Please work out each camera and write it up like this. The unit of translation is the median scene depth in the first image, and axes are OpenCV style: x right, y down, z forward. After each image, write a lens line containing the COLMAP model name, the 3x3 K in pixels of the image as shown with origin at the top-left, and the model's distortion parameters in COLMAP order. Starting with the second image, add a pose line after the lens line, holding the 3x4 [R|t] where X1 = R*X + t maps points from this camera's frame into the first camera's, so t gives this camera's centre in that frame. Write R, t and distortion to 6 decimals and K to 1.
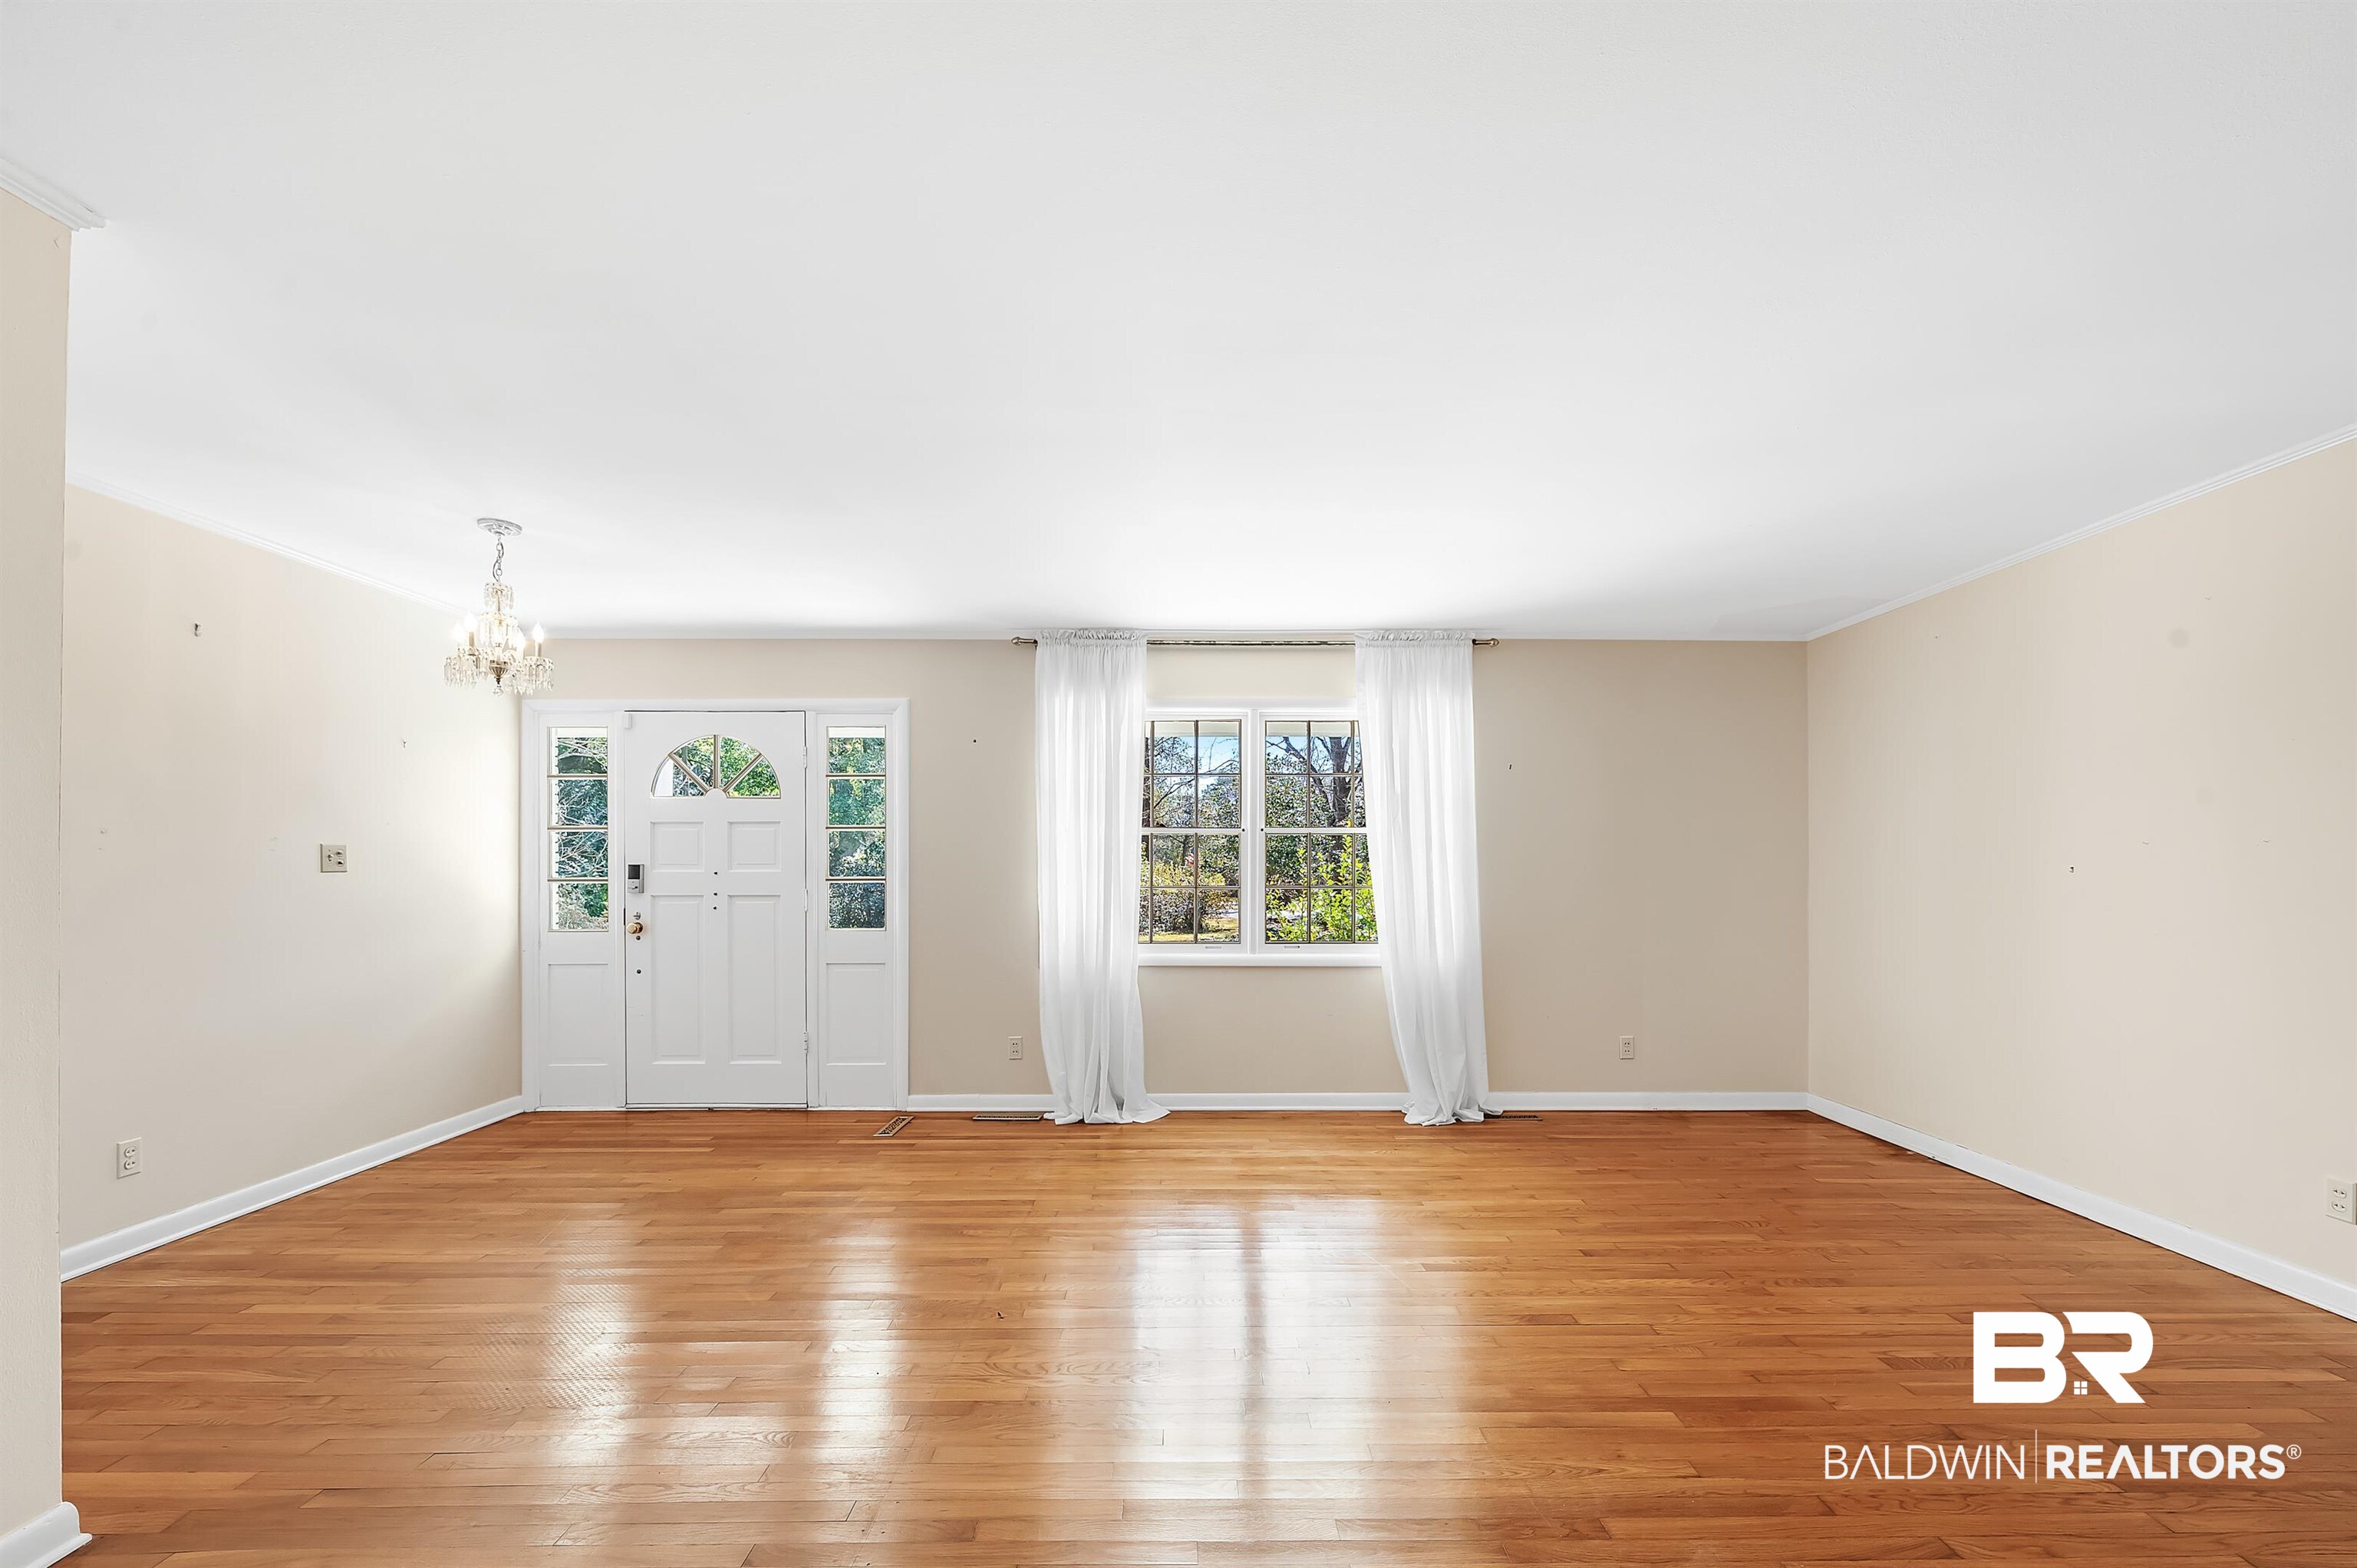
lens RADIAL K [[949.5, 0, 1195.1], [0, 949.5, 862.0], [0, 0, 1]] dist [-0.001209, -0.001302]
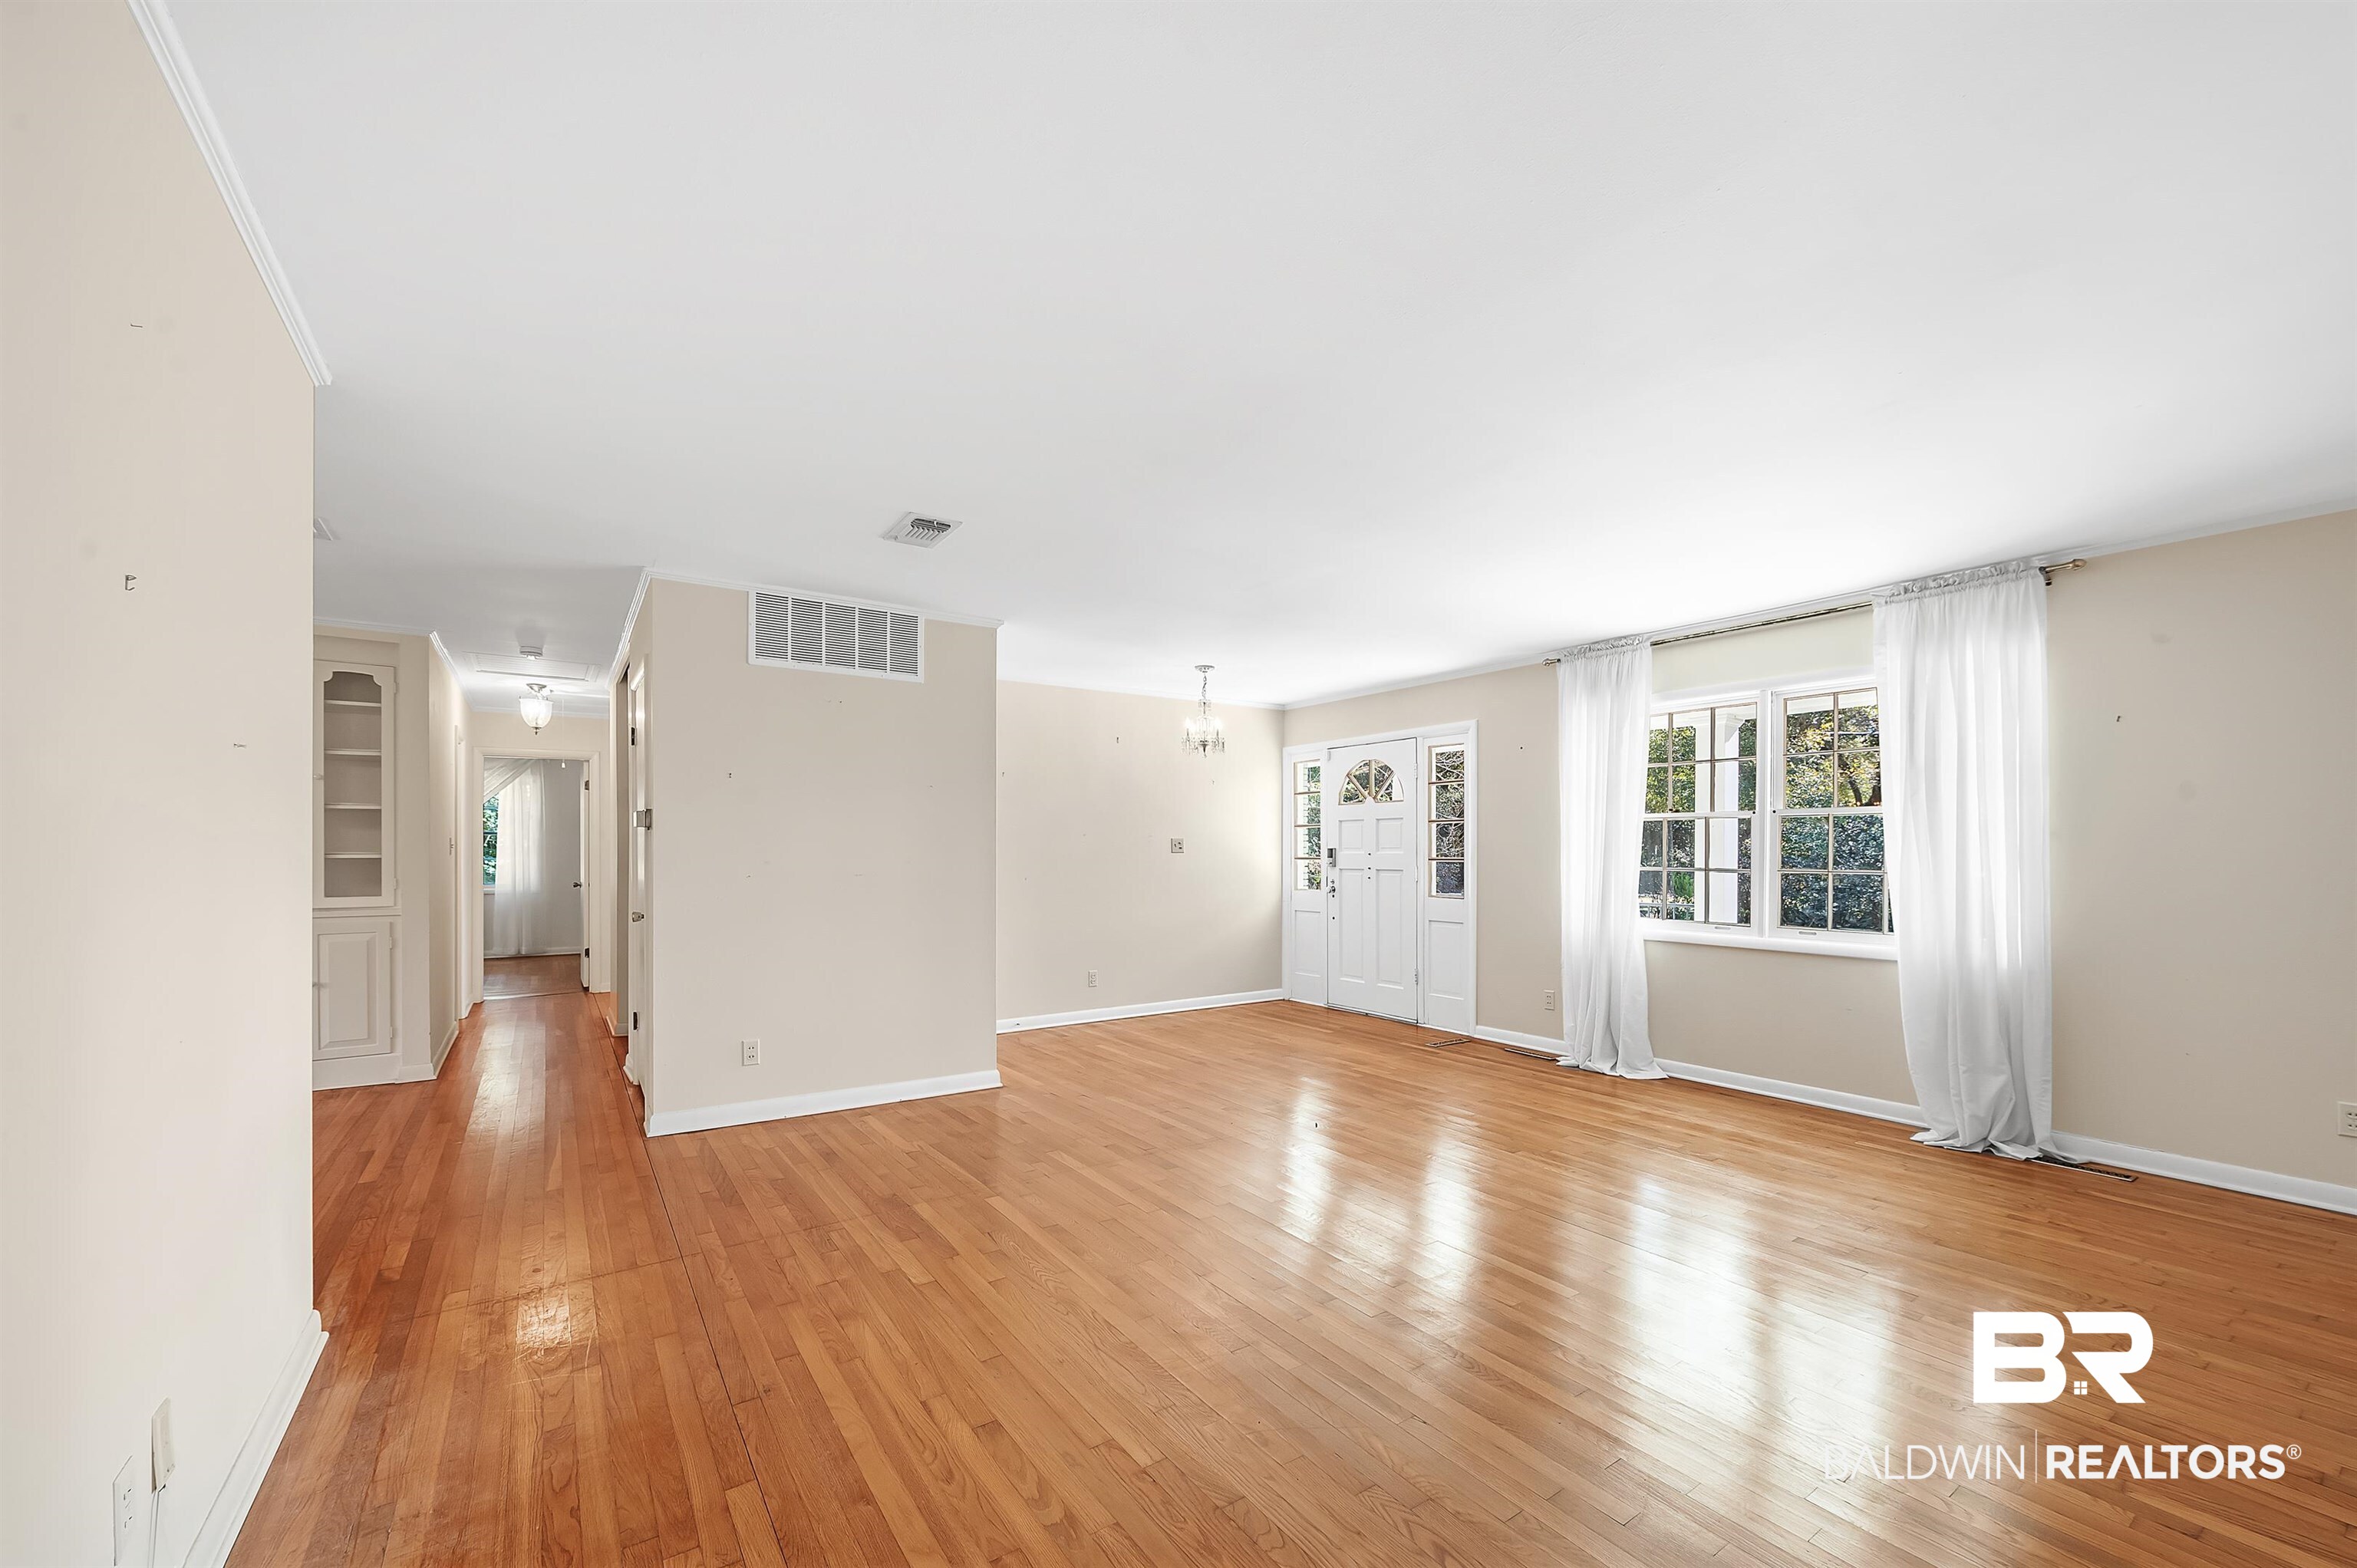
lens RADIAL K [[949.5, 0, 1199.9], [0, 949.5, 859.7], [0, 0, 1]] dist [-0.001209, -0.001302]
pose [[0.564050, 0.008941, -0.825692, 0.562893], [0.008418, 0.999827, 0.016578, -0.005856], [0.825698, -0.016302, 0.563877, -0.044488]]
